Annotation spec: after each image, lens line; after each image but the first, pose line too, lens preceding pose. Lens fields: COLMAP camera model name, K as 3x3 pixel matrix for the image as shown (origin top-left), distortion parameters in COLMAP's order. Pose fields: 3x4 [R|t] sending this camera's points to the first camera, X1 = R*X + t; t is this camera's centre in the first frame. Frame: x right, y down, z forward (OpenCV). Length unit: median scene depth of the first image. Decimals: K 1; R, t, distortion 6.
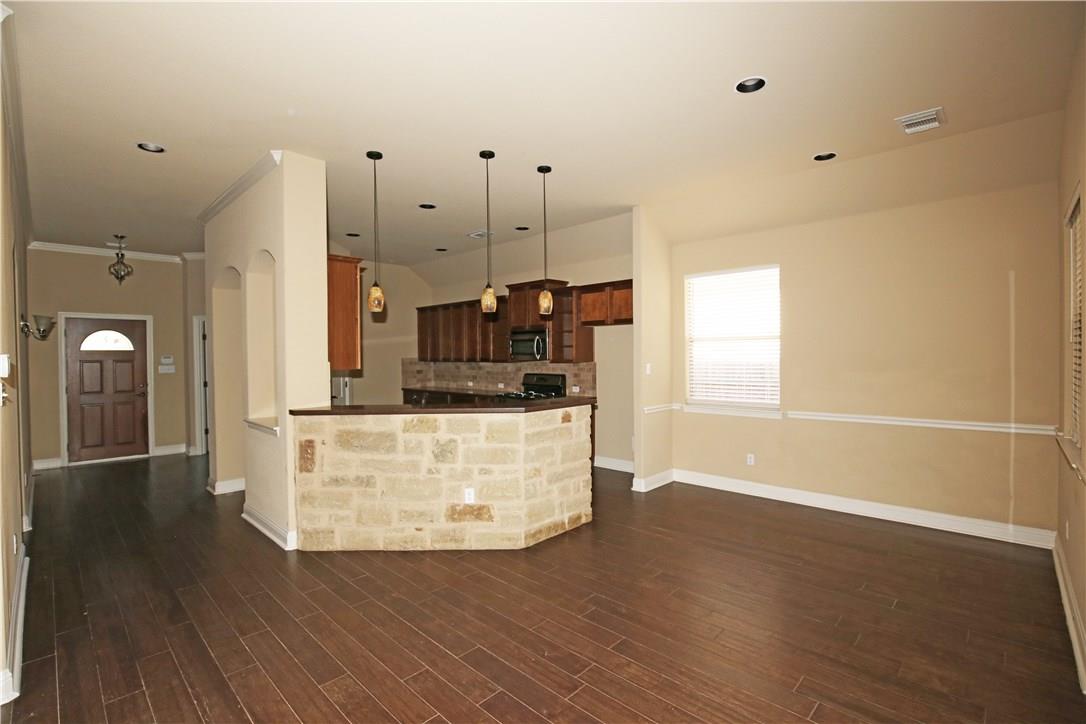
lens RADIAL K [[497.1, 0, 541.2], [0, 497.1, 361.8], [0, 0, 1]] dist [-0.028939, 0.000426]
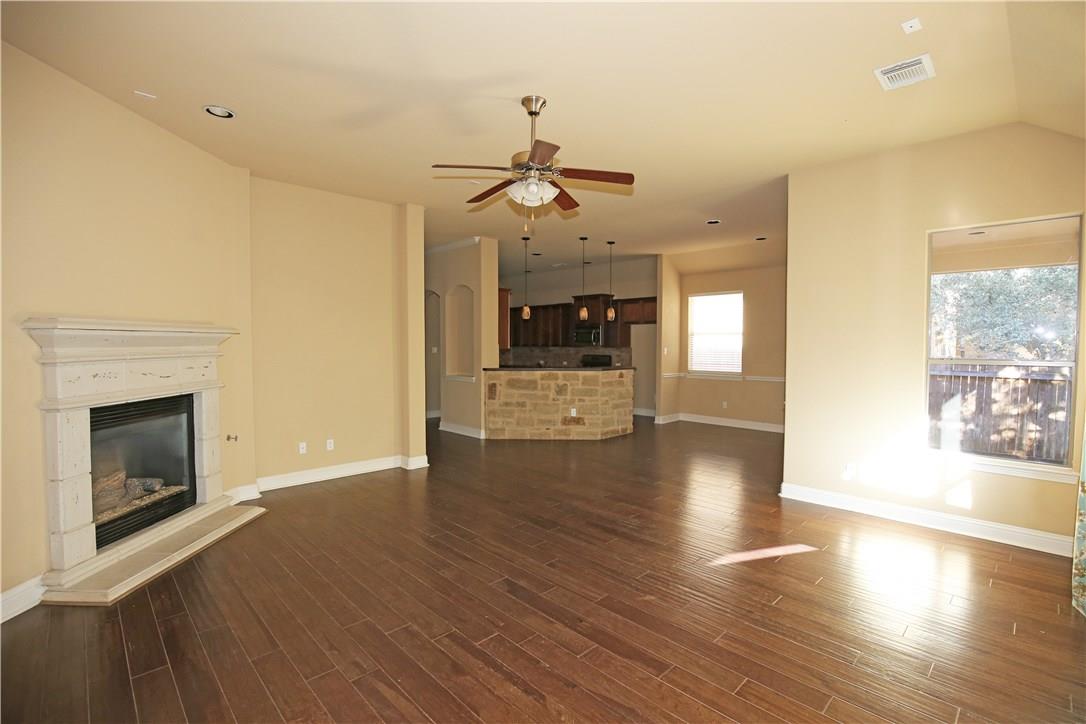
lens RADIAL K [[497.1, 0, 541.2], [0, 497.1, 361.8], [0, 0, 1]] dist [-0.028939, 0.000426]
pose [[0.999250, 0.013048, -0.036455, -0.175624], [-0.012195, 0.999649, 0.023522, 0.018876], [0.036749, -0.023060, 0.999058, -0.854607]]
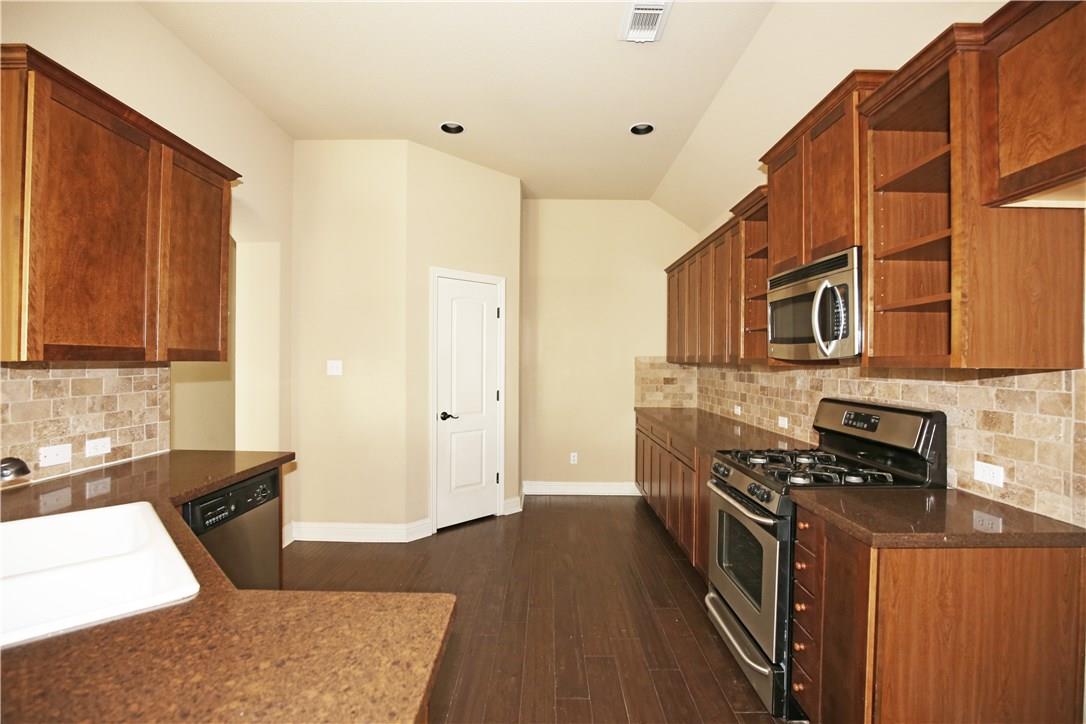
lens RADIAL K [[497.1, 0, 541.2], [0, 497.1, 361.8], [0, 0, 1]] dist [-0.028939, 0.000426]
pose [[0.687147, 0.014779, -0.726368, 0.142157], [-0.023450, 0.999723, -0.001843, 0.004659], [0.726140, 0.018300, 0.687303, 1.022201]]
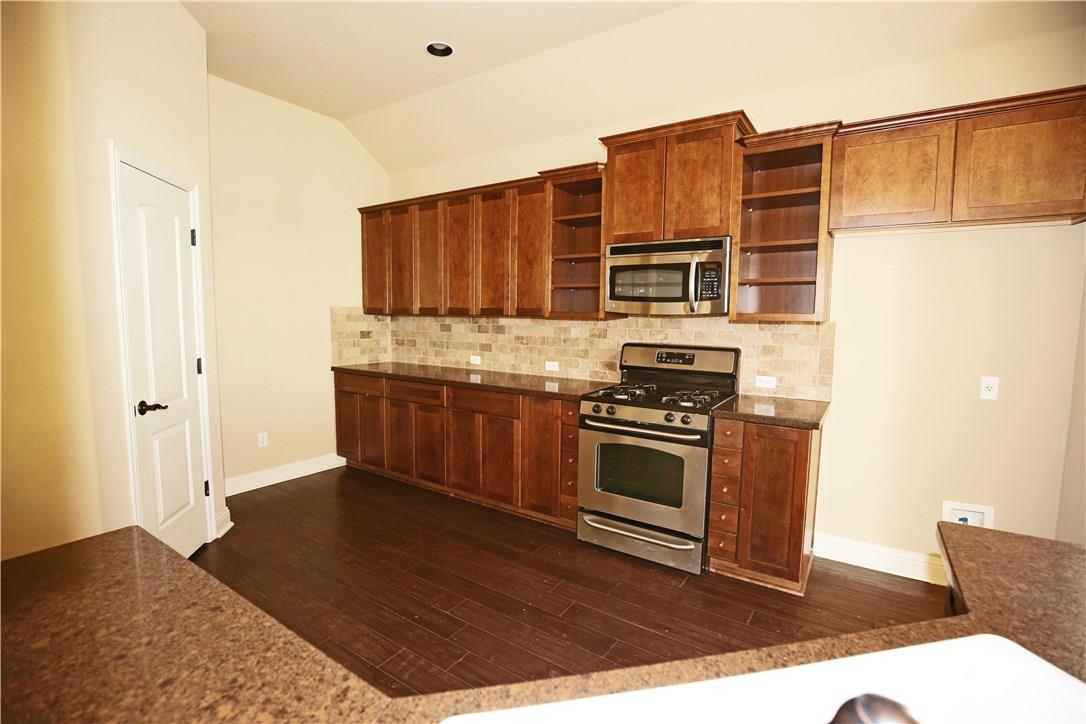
lens RADIAL K [[497.1, 0, 541.2], [0, 497.1, 361.8], [0, 0, 1]] dist [-0.028939, 0.000426]
pose [[0.984576, 0.002956, 0.174933, -0.317954], [-0.017105, 0.996694, 0.079427, 0.008443], [-0.174119, -0.081194, 0.981371, 0.934648]]
